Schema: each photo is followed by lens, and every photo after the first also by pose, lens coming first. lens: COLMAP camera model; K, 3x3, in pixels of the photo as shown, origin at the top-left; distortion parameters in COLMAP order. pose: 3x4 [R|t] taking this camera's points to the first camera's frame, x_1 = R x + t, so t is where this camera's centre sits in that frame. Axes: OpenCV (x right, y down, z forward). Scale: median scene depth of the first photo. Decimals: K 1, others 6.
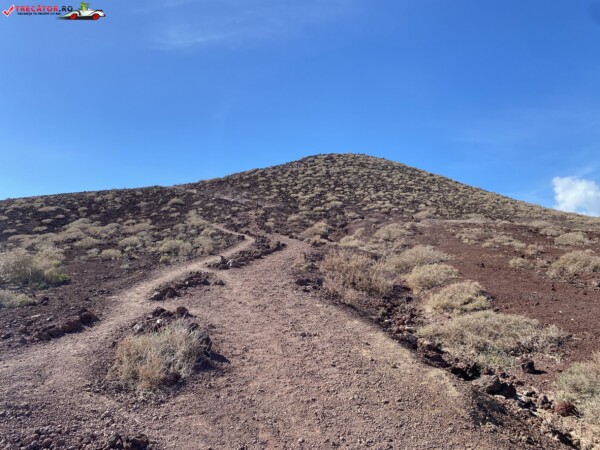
lens RADIAL K [[461.4, 0, 300.0], [0, 461.4, 225.0], [0, 0, 1]] dist [0.077481, -0.150753]
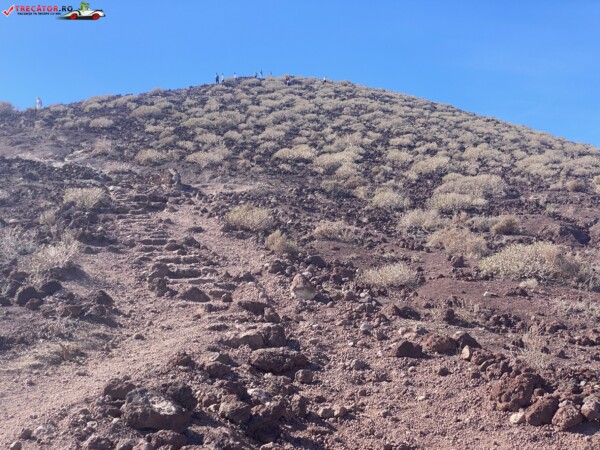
lens RADIAL K [[906.7, 0, 300.0], [0, 906.7, 225.0], [0, 0, 1]] dist [0.080346, -0.036170]
pose [[0.991135, 0.004074, 0.132796, -0.086556], [-0.001868, 0.999858, -0.016730, -0.015371], [-0.132846, 0.016334, 0.991002, 0.527125]]
